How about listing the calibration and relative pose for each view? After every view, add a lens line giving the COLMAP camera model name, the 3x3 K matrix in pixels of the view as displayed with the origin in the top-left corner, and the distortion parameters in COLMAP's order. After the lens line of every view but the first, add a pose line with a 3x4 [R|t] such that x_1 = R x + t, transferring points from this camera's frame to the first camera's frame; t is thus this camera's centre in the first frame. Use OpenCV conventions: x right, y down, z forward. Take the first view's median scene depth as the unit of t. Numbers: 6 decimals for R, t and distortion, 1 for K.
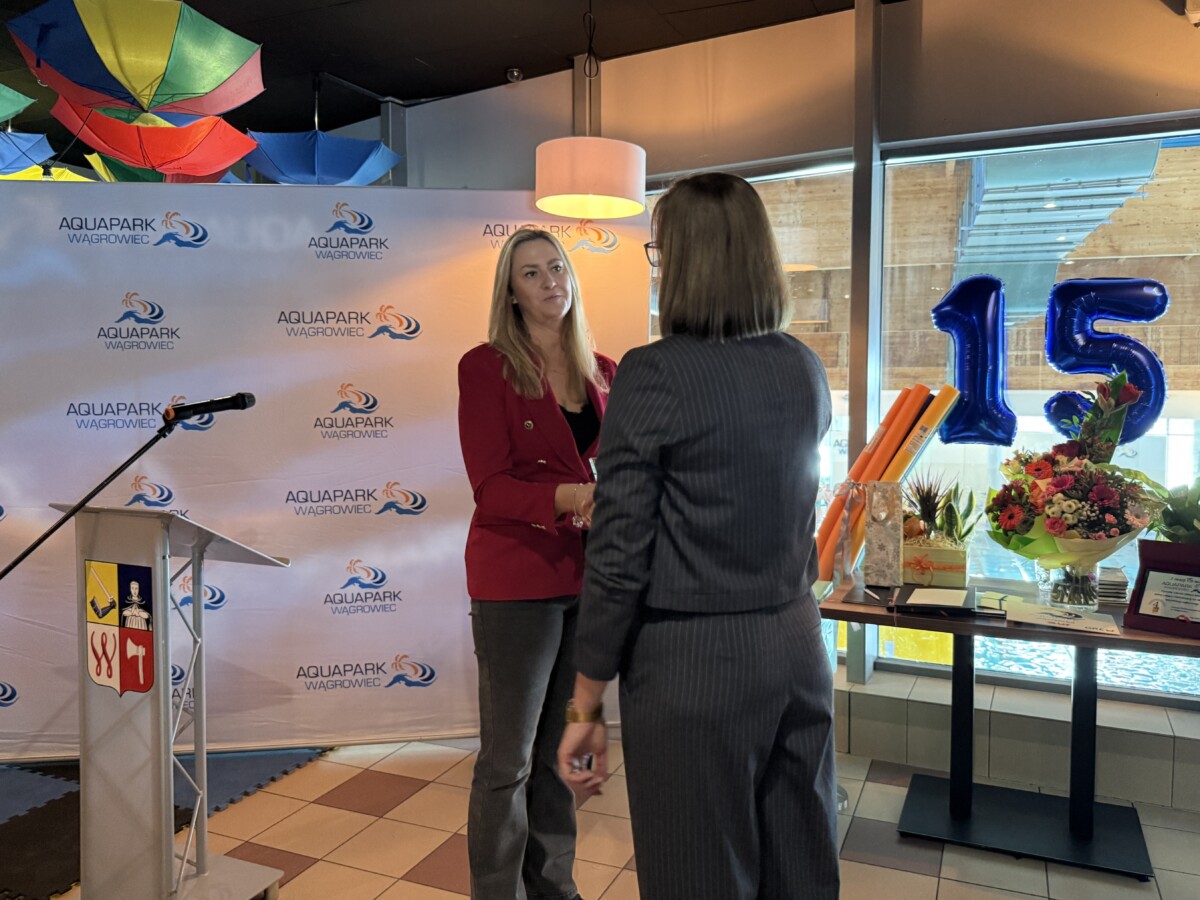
lens RADIAL K [[911.7, 0, 640.4], [0, 911.7, 431.2], [0, 0, 1]] dist [0.011517, -0.025884]
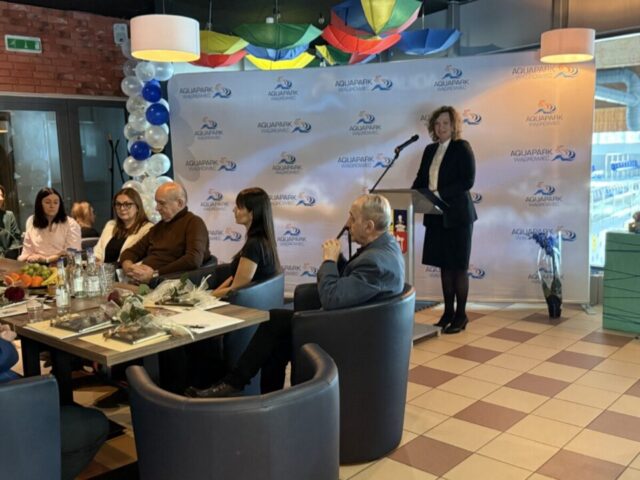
lens RADIAL K [[641.7, 0, 323.2], [0, 641.7, 244.6], [0, 0, 1]] dist [0.193044, -0.416381]
pose [[0.937871, 0.021516, -0.346317, -0.049027], [0.010300, 0.995910, 0.089767, 0.048770], [0.346832, -0.087757, 0.933813, -0.699608]]
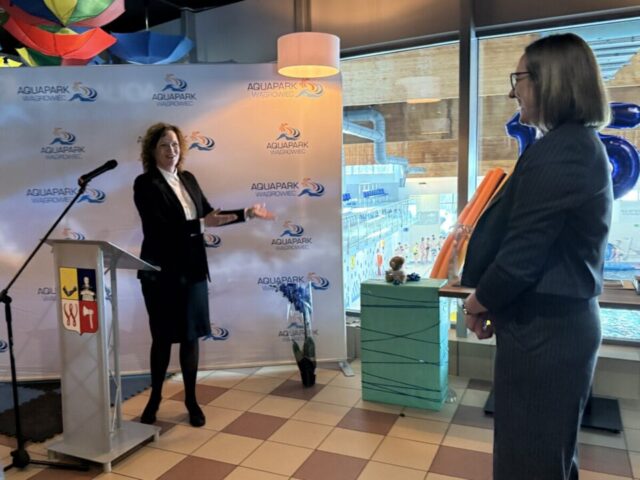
lens RADIAL K [[575.7, 0, 297.0], [0, 575.7, 245.3], [0, 0, 1]] dist [0.172572, -0.370522]
pose [[0.998111, -0.017593, -0.058858, -0.016453], [0.021450, 0.997618, 0.065566, 0.015901], [0.057564, -0.066704, 0.996111, -0.158783]]
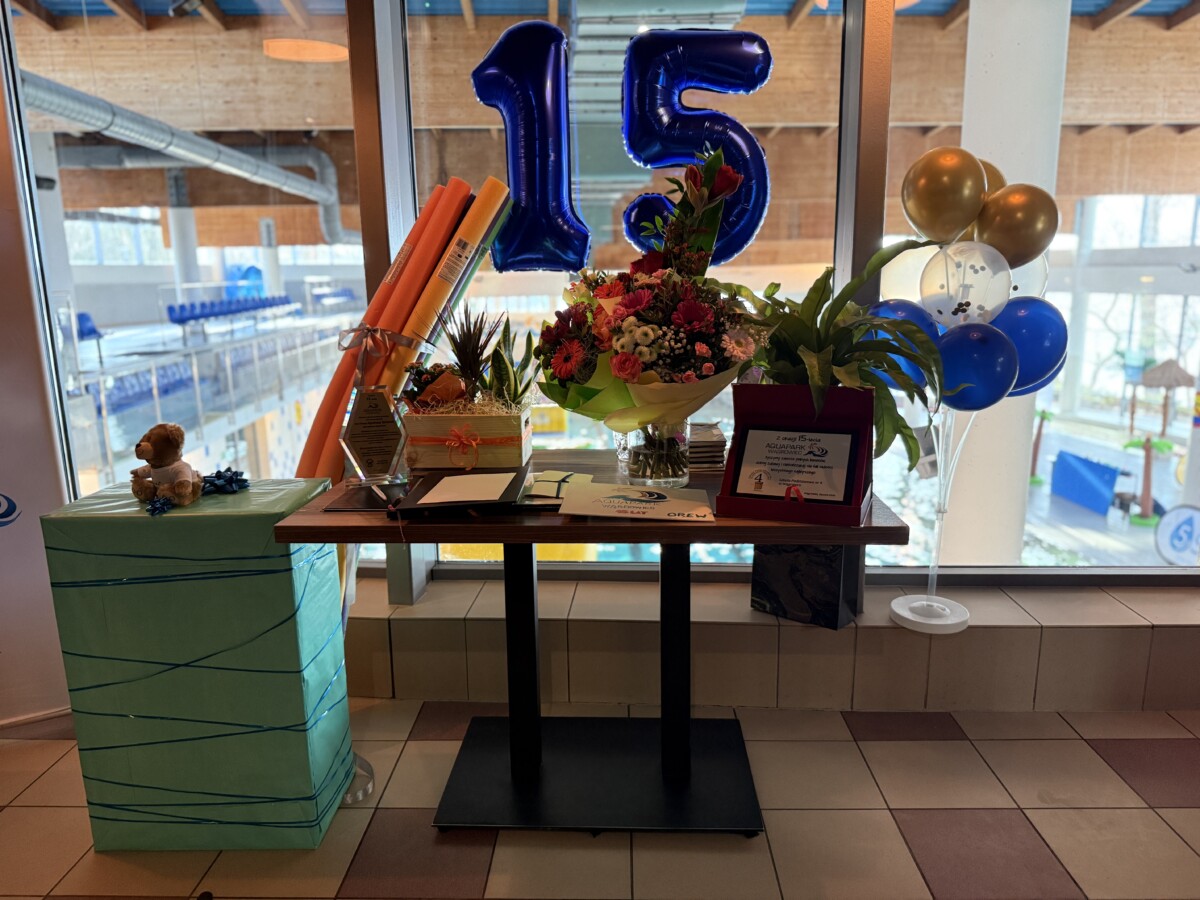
lens RADIAL K [[861.5, 0, 610.9], [0, 861.5, 458.5], [0, 0, 1]] dist [0.005215, -0.021659]
pose [[0.935046, -0.088296, 0.343354, 0.181921], [0.031267, 0.985254, 0.168214, 0.051792], [-0.353144, -0.146552, 0.924019, 0.341098]]
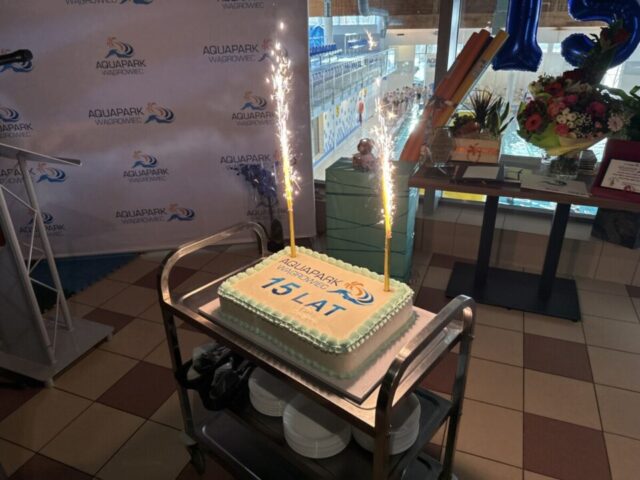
lens RADIAL K [[459.4, 0, 325.8], [0, 459.4, 244.5], [0, 0, 1]] dist [0.005215, -0.021659]
pose [[0.999798, -0.020088, -0.001024, 0.035416], [0.018950, 0.923653, 0.382761, -0.019355], [-0.006743, -0.382703, 0.923847, 0.154762]]
